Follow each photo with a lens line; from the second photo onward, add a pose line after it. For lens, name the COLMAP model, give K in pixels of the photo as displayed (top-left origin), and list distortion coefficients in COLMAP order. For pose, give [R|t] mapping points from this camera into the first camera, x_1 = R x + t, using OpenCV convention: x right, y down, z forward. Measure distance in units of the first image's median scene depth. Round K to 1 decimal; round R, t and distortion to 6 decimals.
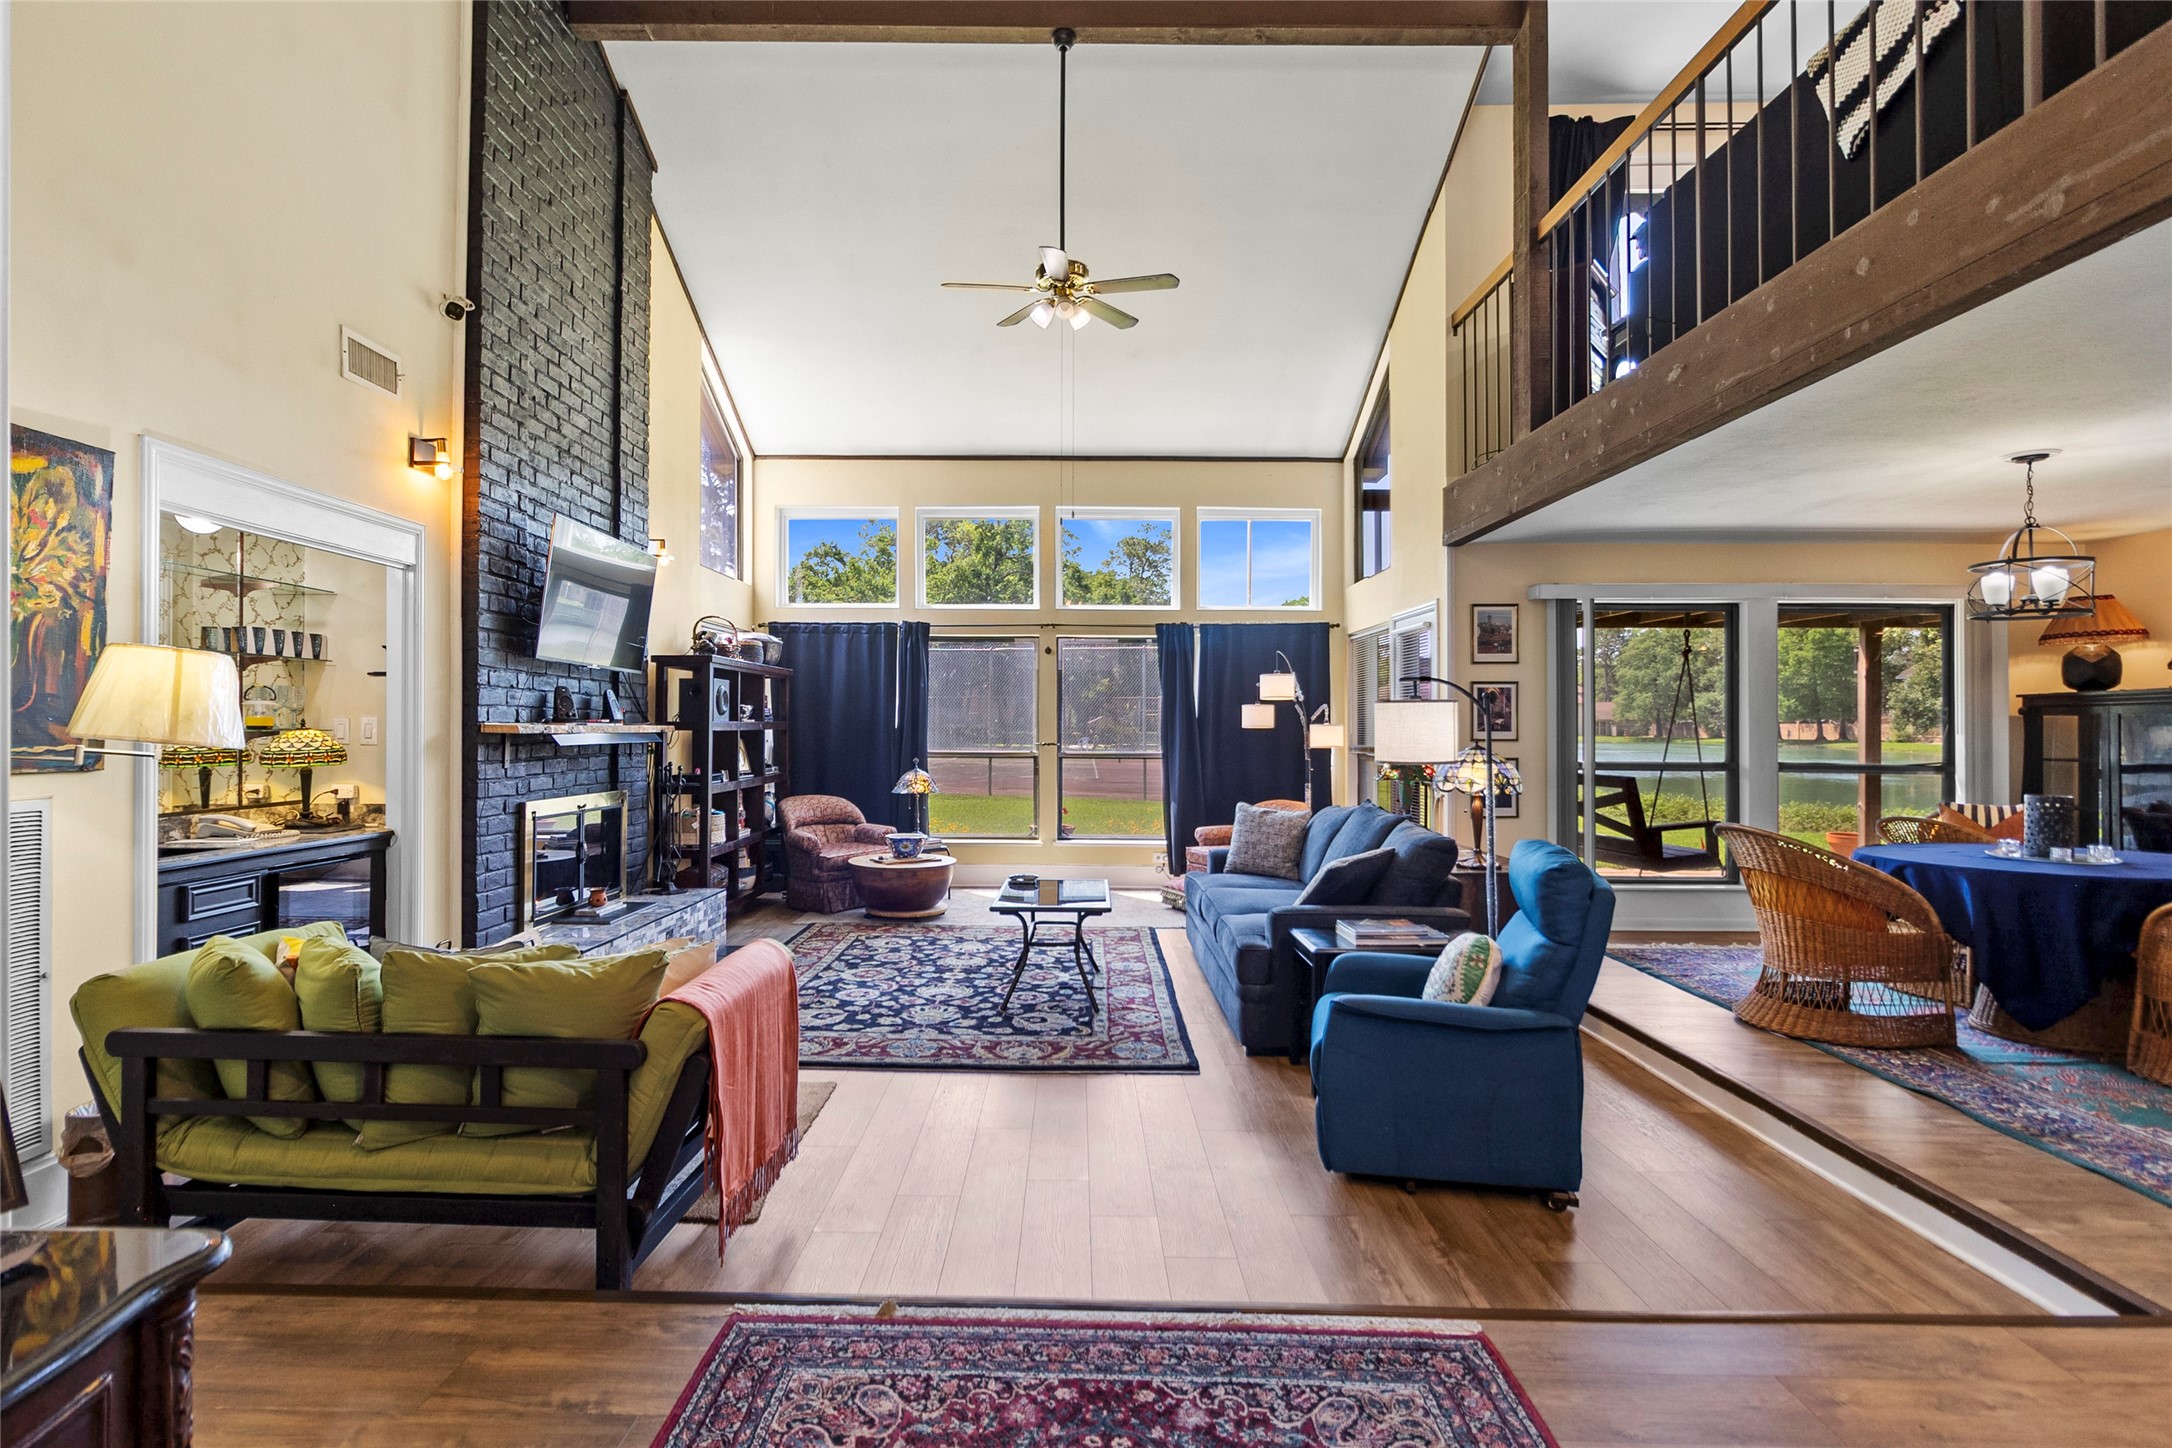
lens RADIAL K [[1028.5, 0, 1064.9], [0, 1028.5, 718.4], [0, 0, 1]] dist [0.000254, -0.000183]
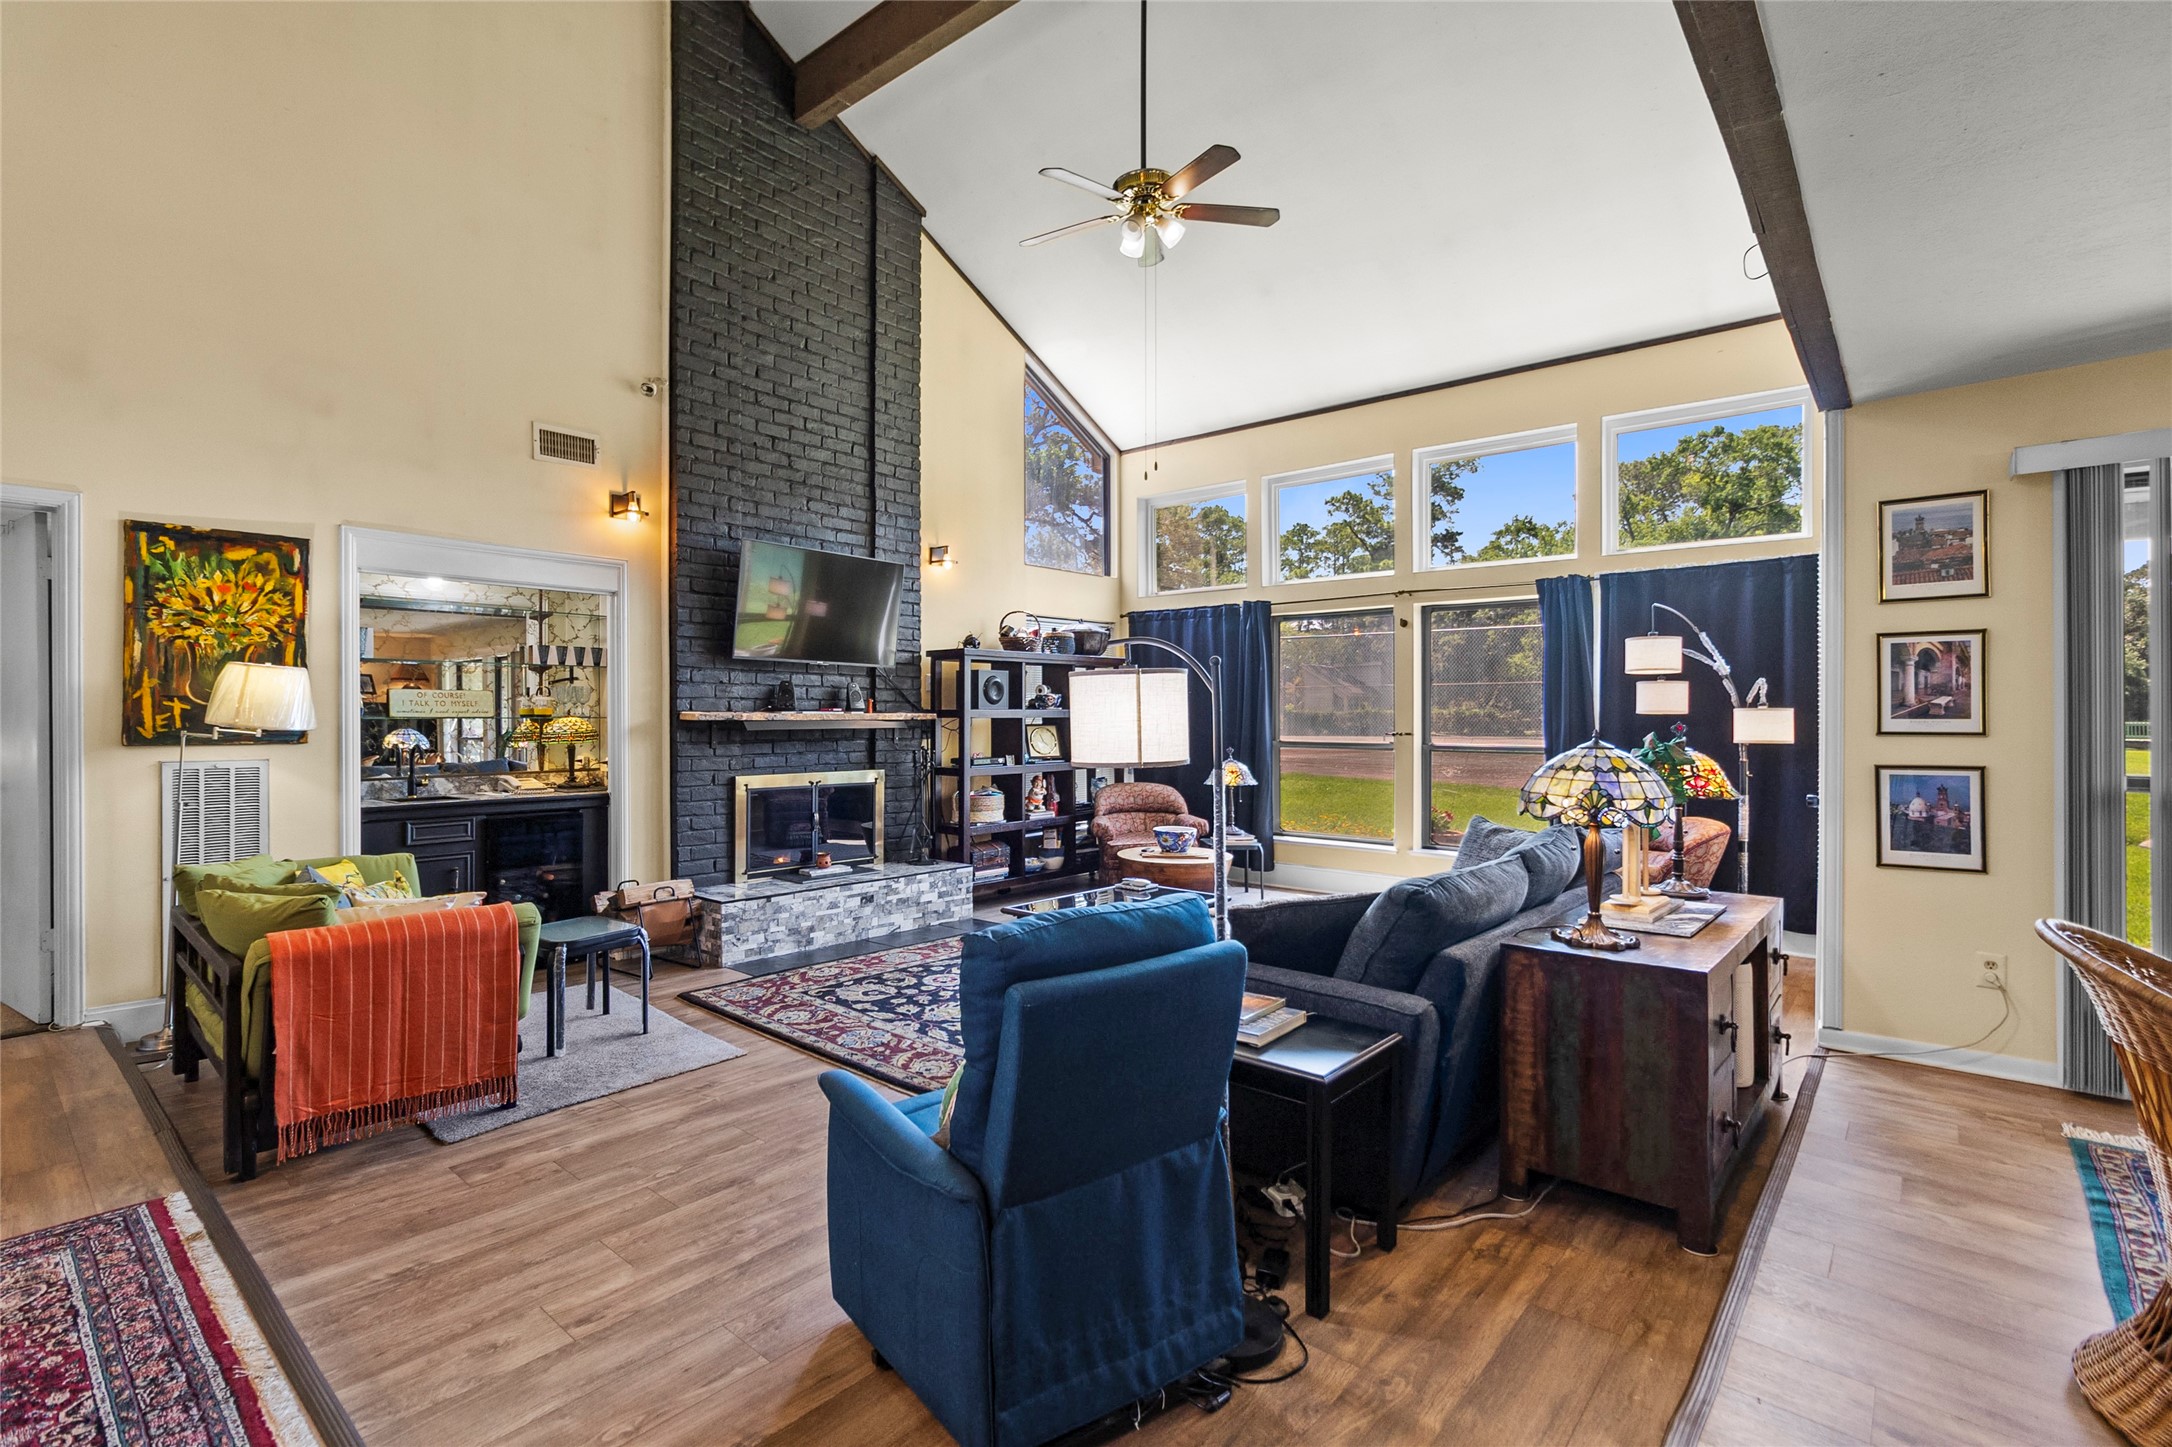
lens RADIAL K [[999.9, 0, 1058.0], [0, 999.9, 716.2], [0, 0, 1]] dist [-0.001216, 0.000674]
pose [[0.759229, -0.001664, -0.650822, 0.559168], [0.008000, 0.999945, 0.006777, 0.004883], [0.650775, -0.010352, 0.759200, 0.356695]]
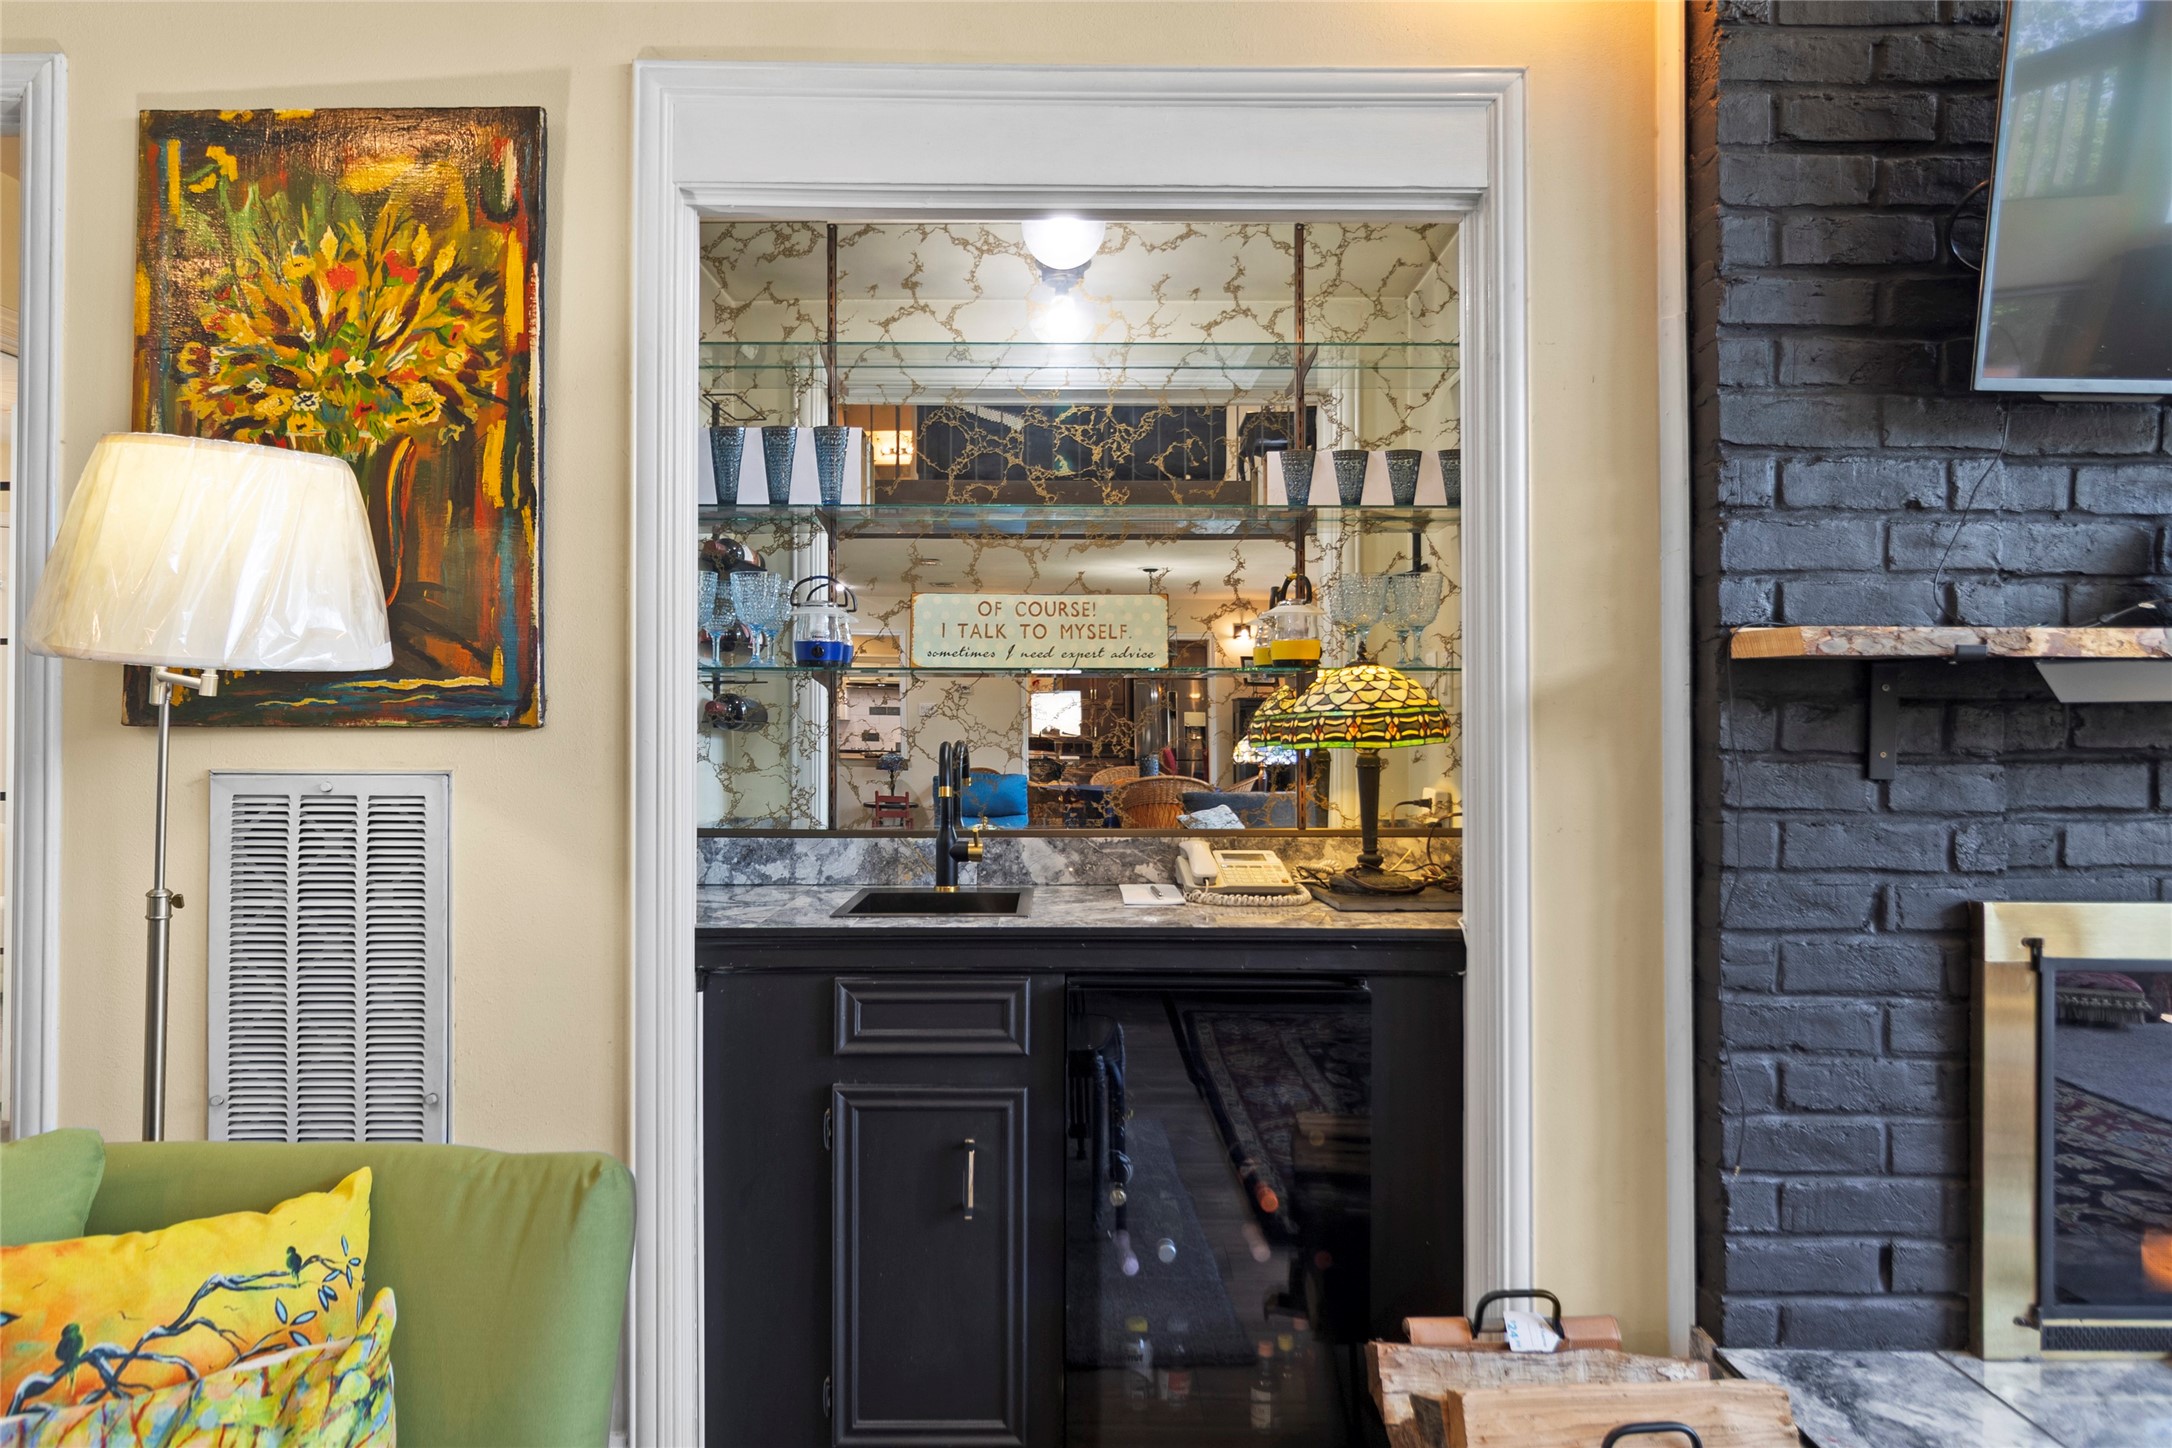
lens RADIAL K [[1301.9, 0, 1071.6], [0, 1301.9, 710.8], [0, 0, 1]] dist [0.002581, 0.001344]
pose [[0.014496, -0.012947, -0.999811, -0.167135], [0.007412, 0.999890, -0.012841, 0.031701], [0.999867, -0.007225, 0.014591, 0.761994]]
